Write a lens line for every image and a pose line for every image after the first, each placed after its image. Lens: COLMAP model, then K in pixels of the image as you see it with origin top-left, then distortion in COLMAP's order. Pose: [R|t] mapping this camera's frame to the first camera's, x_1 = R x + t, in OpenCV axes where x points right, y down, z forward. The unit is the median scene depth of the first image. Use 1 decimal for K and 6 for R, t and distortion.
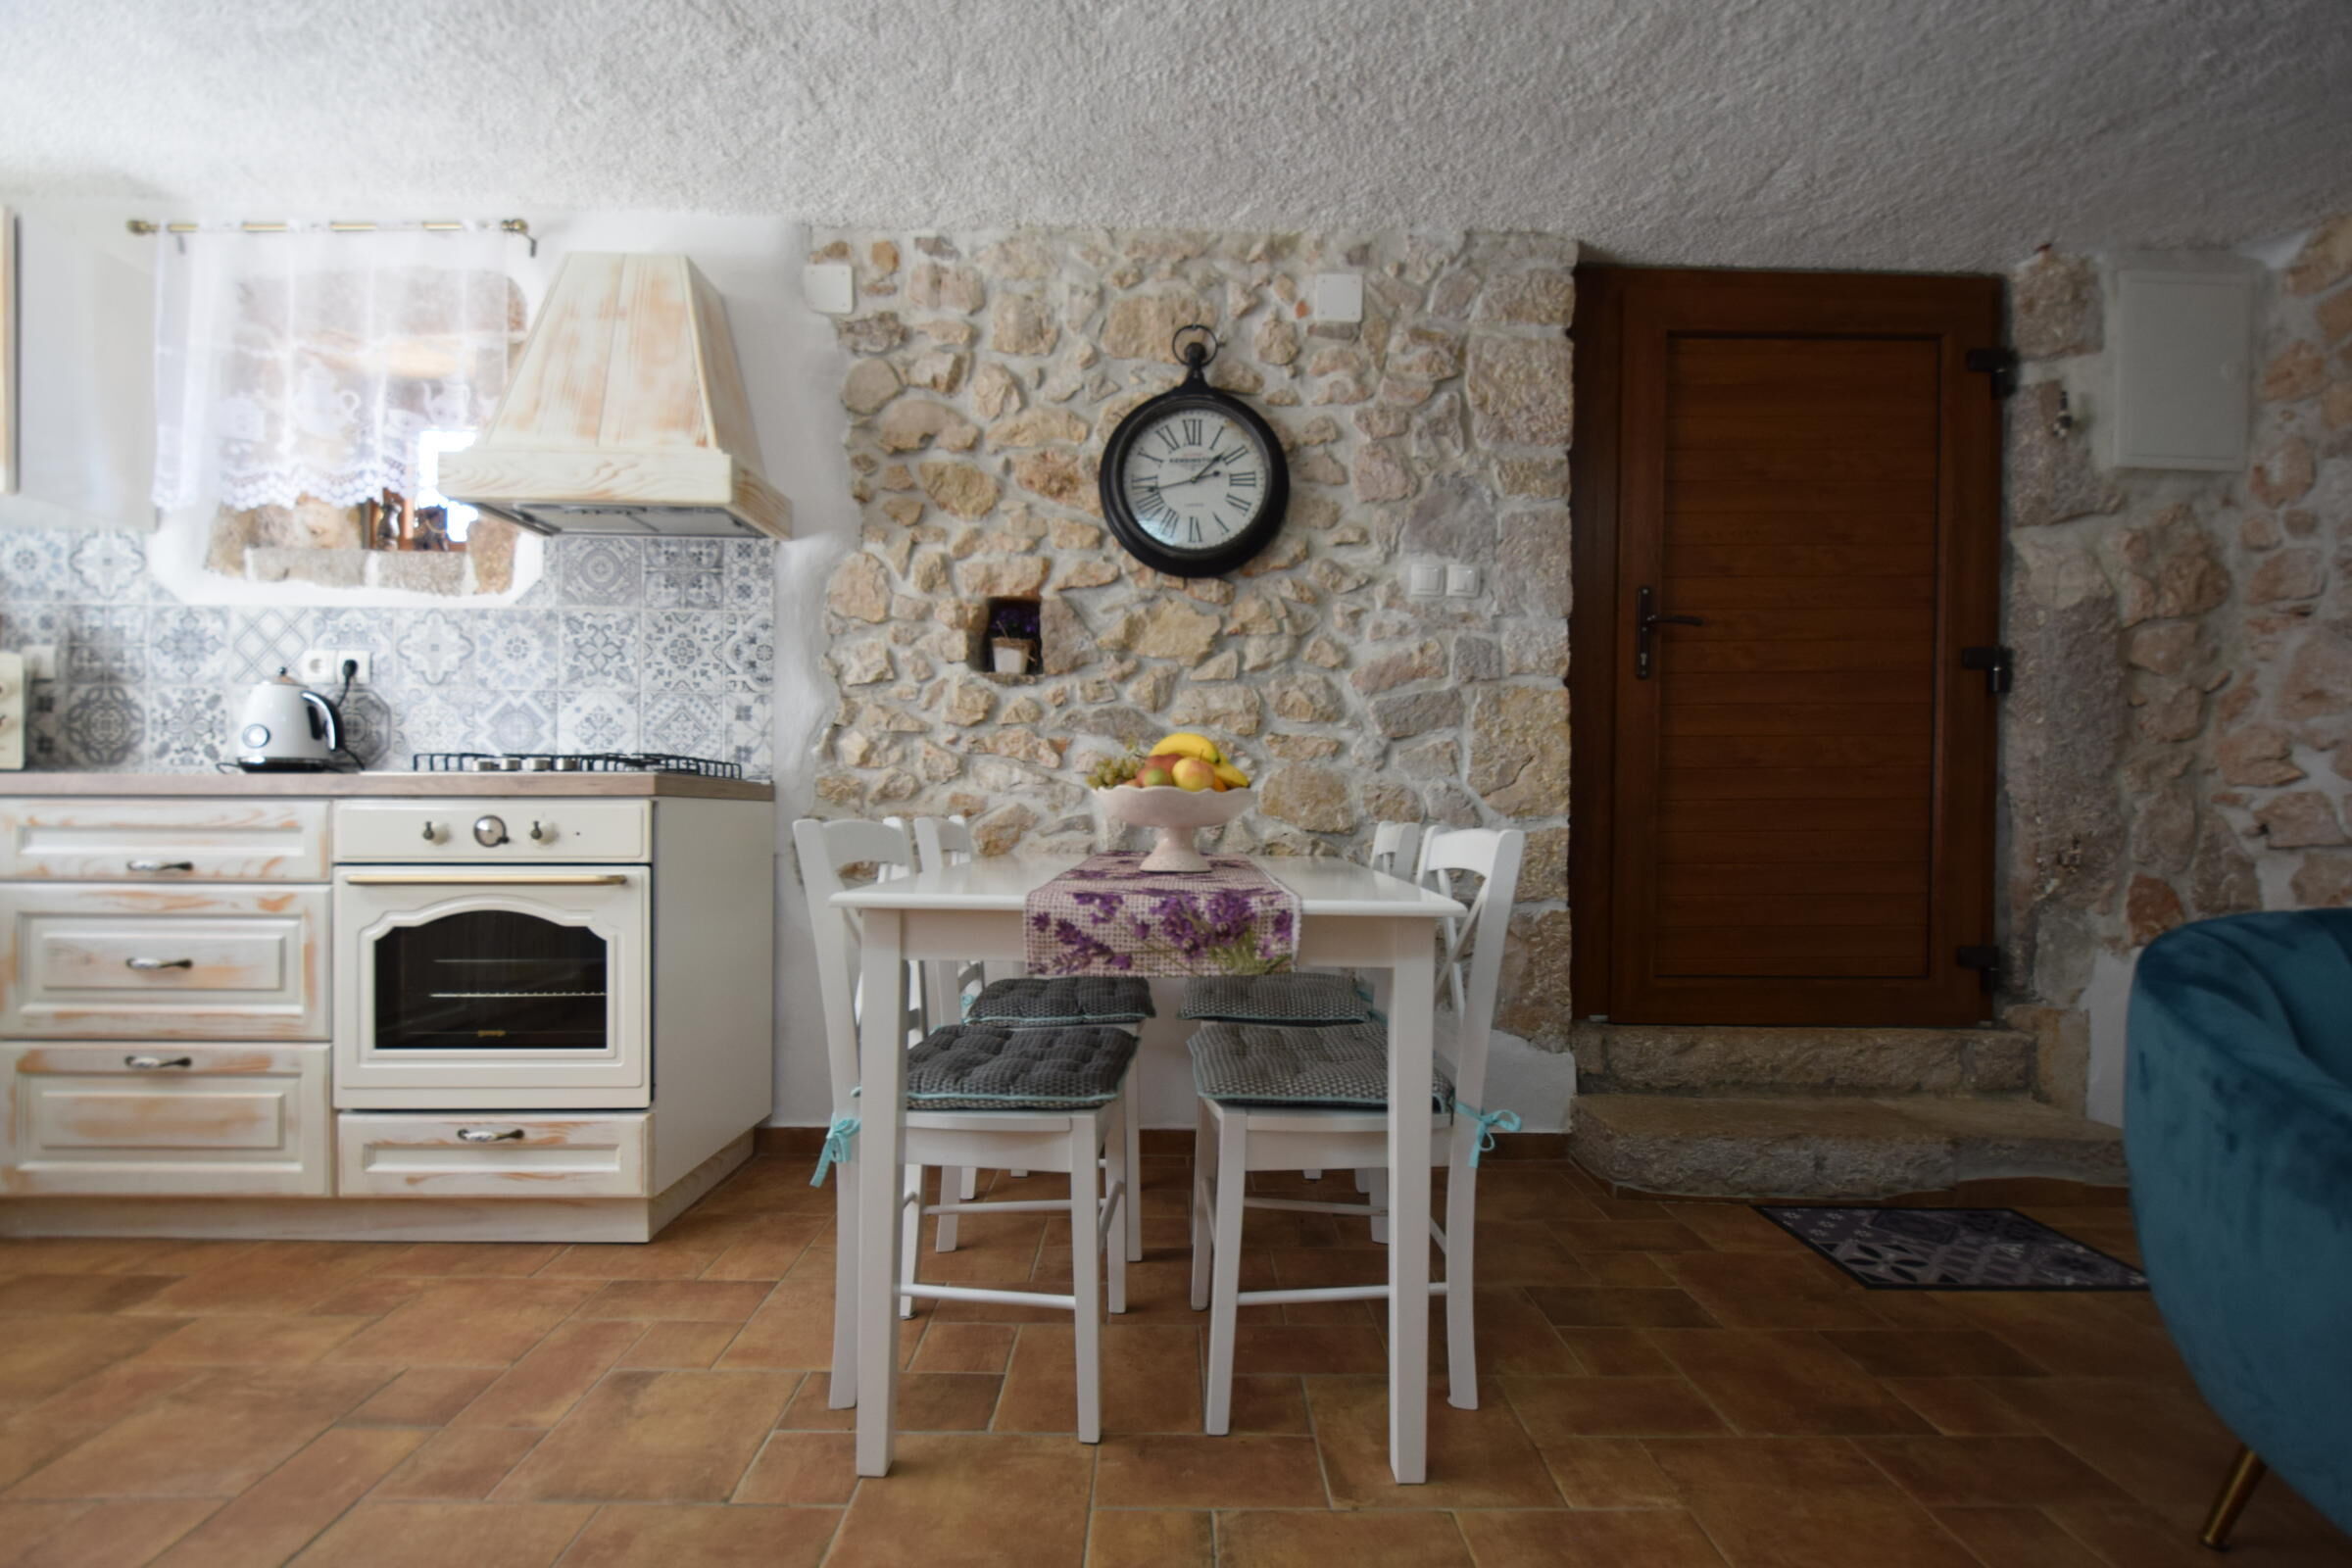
lens RADIAL K [[1024.3, 0, 1185.1], [0, 1024.3, 821.0], [0, 0, 1]] dist [0.005298, -0.007049]
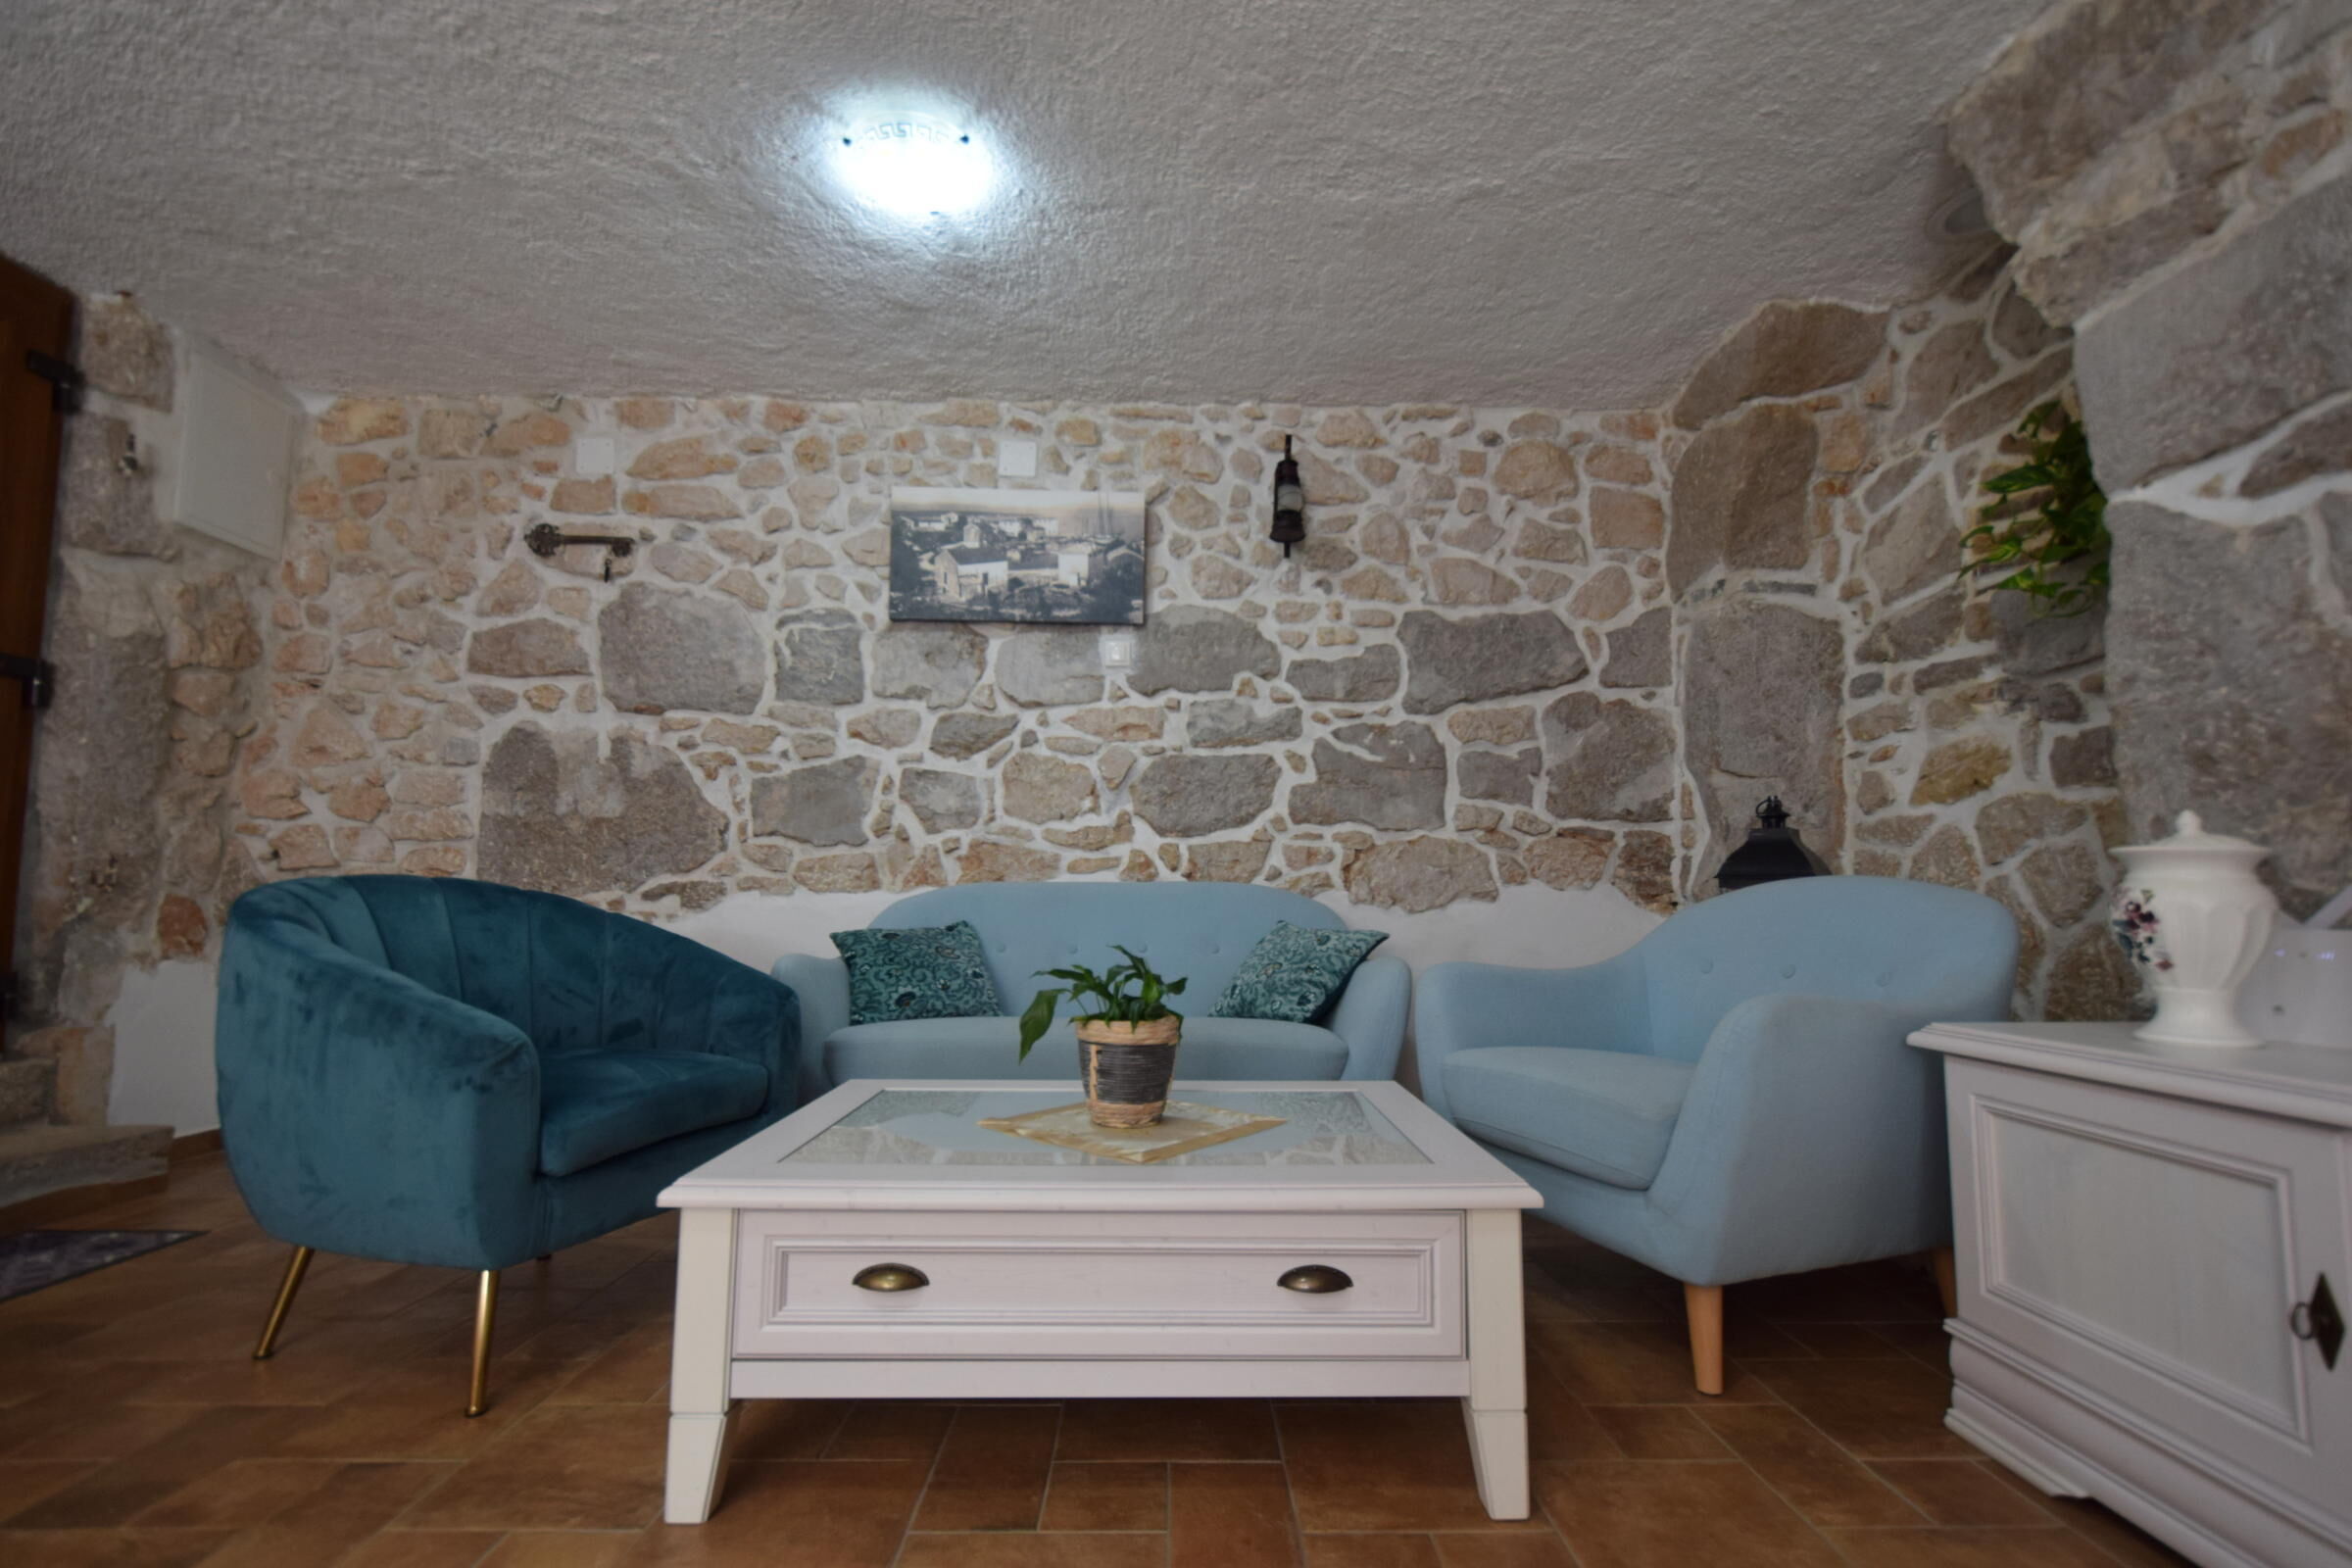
lens RADIAL K [[1034.7, 0, 1185.6], [0, 1034.7, 818.6], [0, 0, 1]] dist [0.007078, -0.007326]
pose [[0.008019, 0.071313, 0.997422, -0.172436], [0.006532, 0.997429, -0.071366, 0.060669], [-0.999947, 0.007088, 0.007532, -0.096038]]
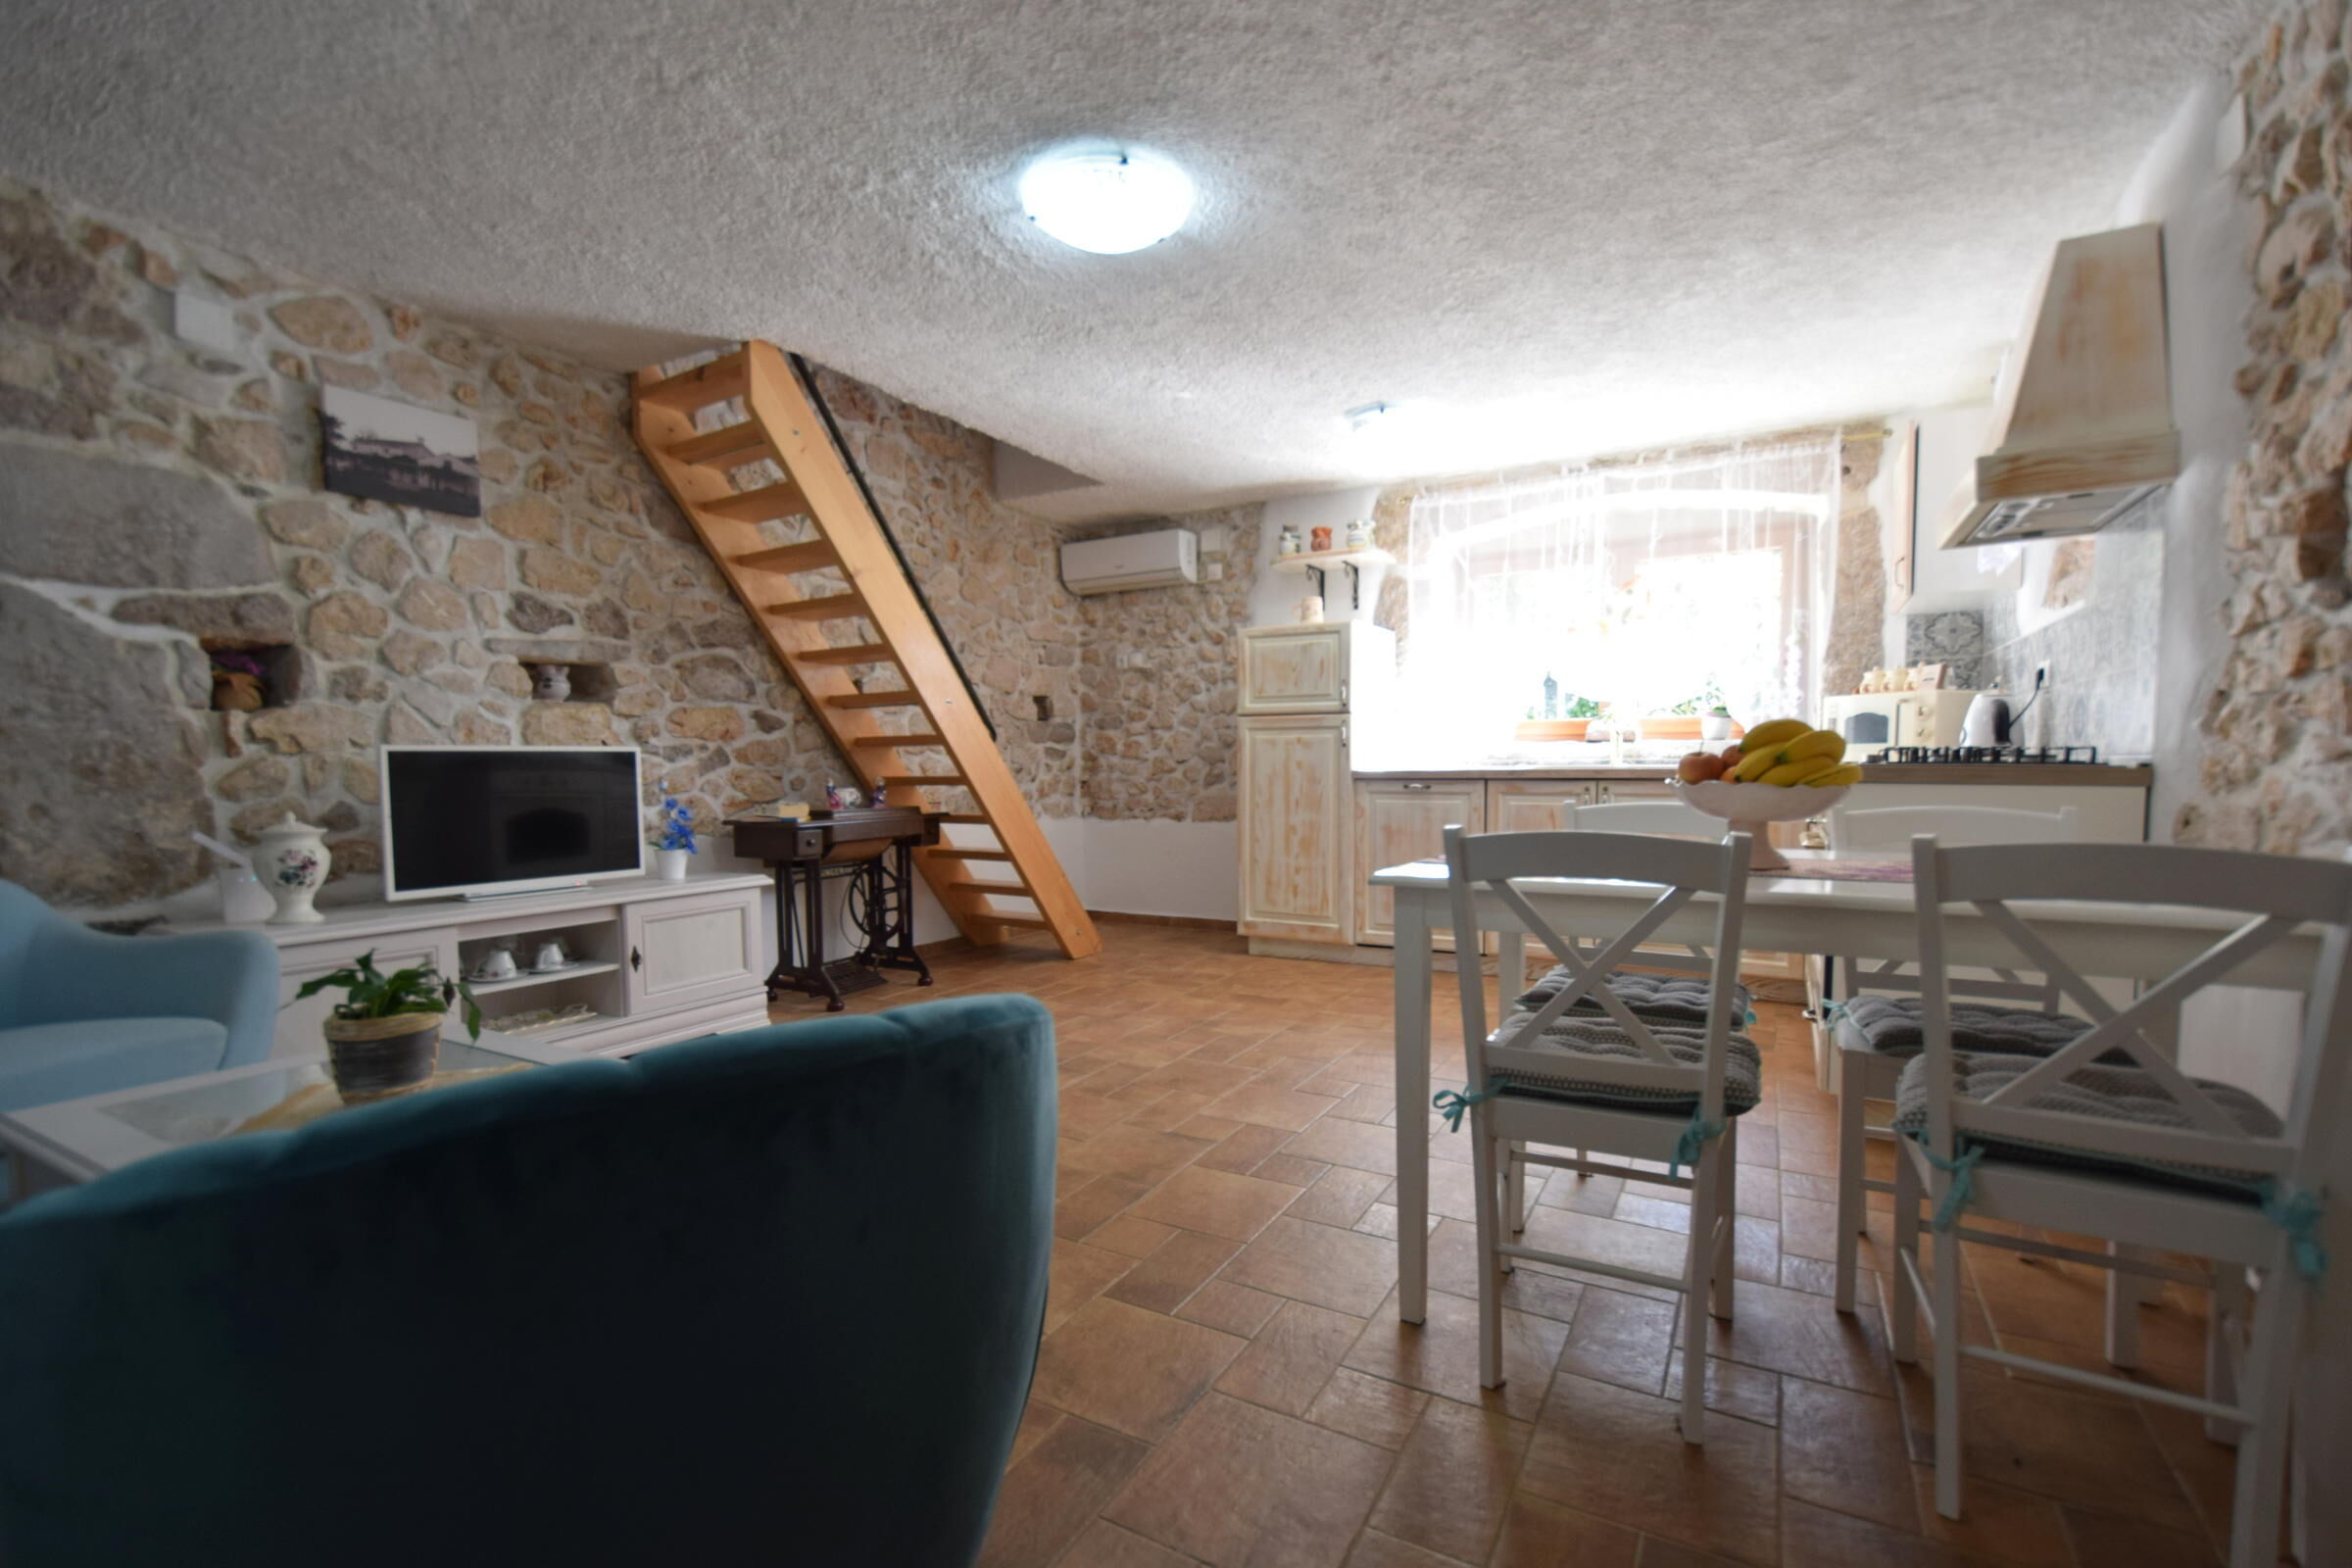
lens RADIAL K [[1024.3, 0, 1185.1], [0, 1024.3, 821.0], [0, 0, 1]] dist [0.005298, -0.007049]
pose [[-0.512046, 0.039566, -0.858047, 0.772485], [-0.007748, 0.998685, 0.050675, -0.027027], [0.858923, 0.032596, -0.511066, 0.742004]]
